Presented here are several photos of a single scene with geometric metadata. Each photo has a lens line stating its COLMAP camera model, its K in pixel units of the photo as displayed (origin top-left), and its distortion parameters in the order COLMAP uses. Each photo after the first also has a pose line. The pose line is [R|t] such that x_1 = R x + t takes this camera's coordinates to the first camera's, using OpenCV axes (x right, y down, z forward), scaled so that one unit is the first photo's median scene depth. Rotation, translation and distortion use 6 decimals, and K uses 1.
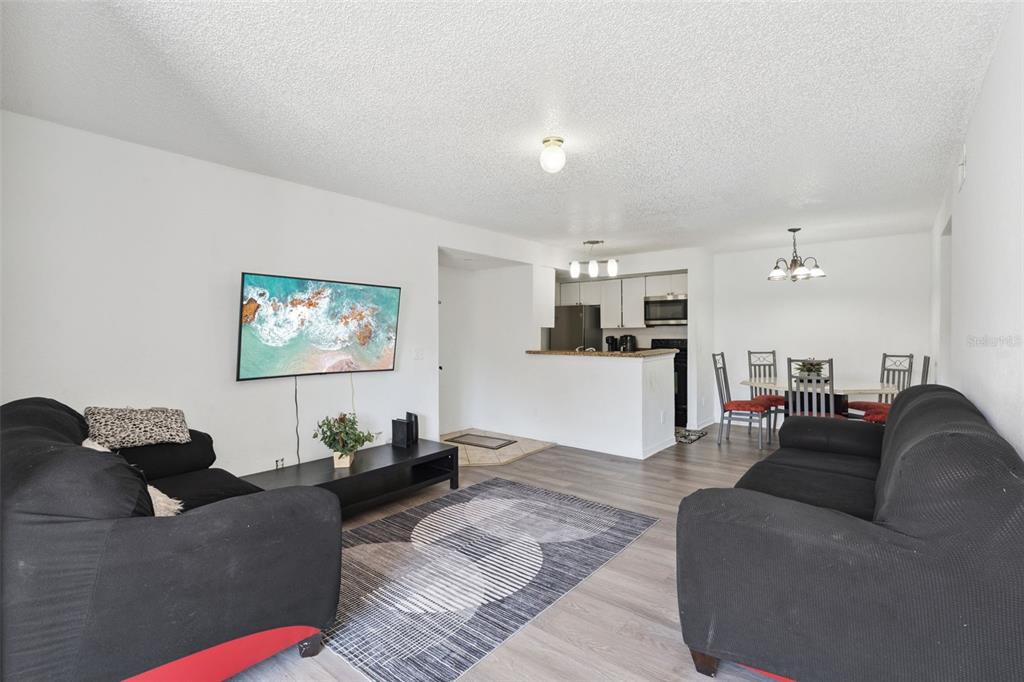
lens RADIAL K [[468.4, 0, 507.4], [0, 468.4, 332.5], [0, 0, 1]] dist [-0.000526, -0.000143]
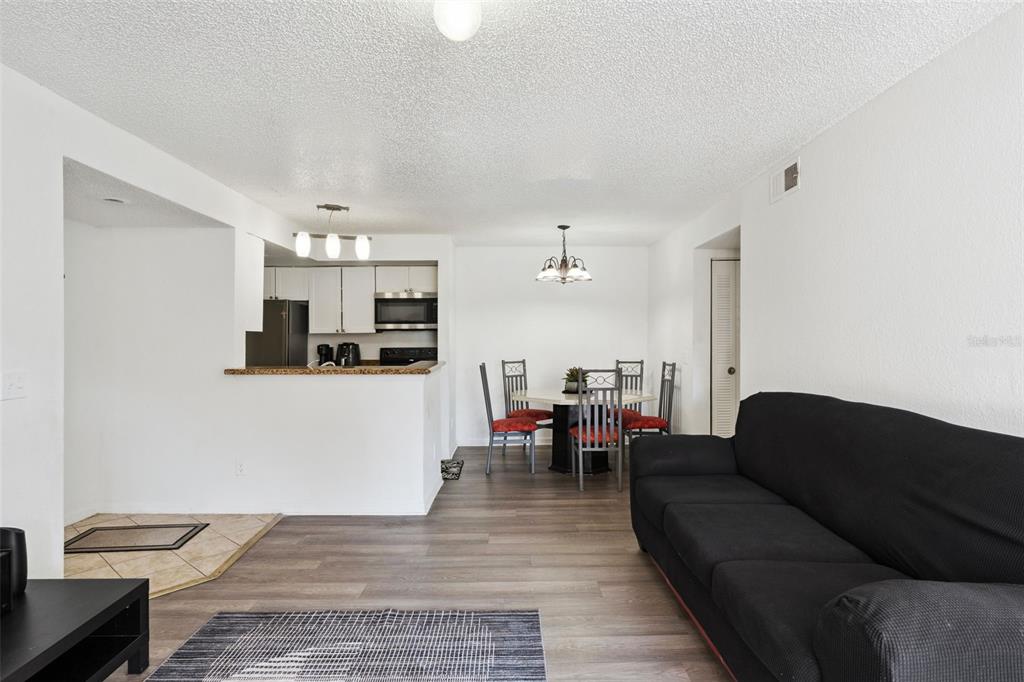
lens RADIAL K [[533.3, 0, 513.5], [0, 533.3, 338.4], [0, 0, 1]] dist [0.000187, -0.000509]
pose [[0.766681, 0.001499, 0.642026, -0.117028], [0.000089, 0.999997, -0.002440, 0.000309], [-0.642028, 0.001928, 0.766679, 0.239477]]
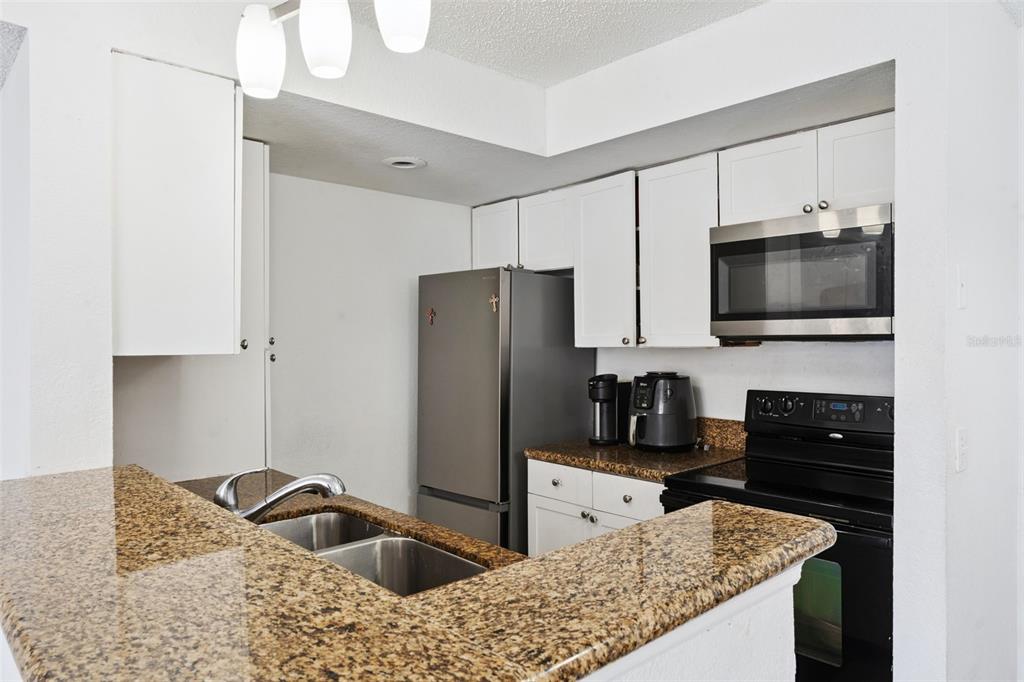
lens RADIAL K [[676.9, 0, 509.4], [0, 676.9, 345.6], [0, 0, 1]] dist [0.007836, 0.000695]
pose [[0.990360, 0.001853, -0.138505, 0.297400], [-0.000370, 0.999942, 0.010731, -0.020151], [0.138516, -0.010577, 0.990304, 0.786445]]
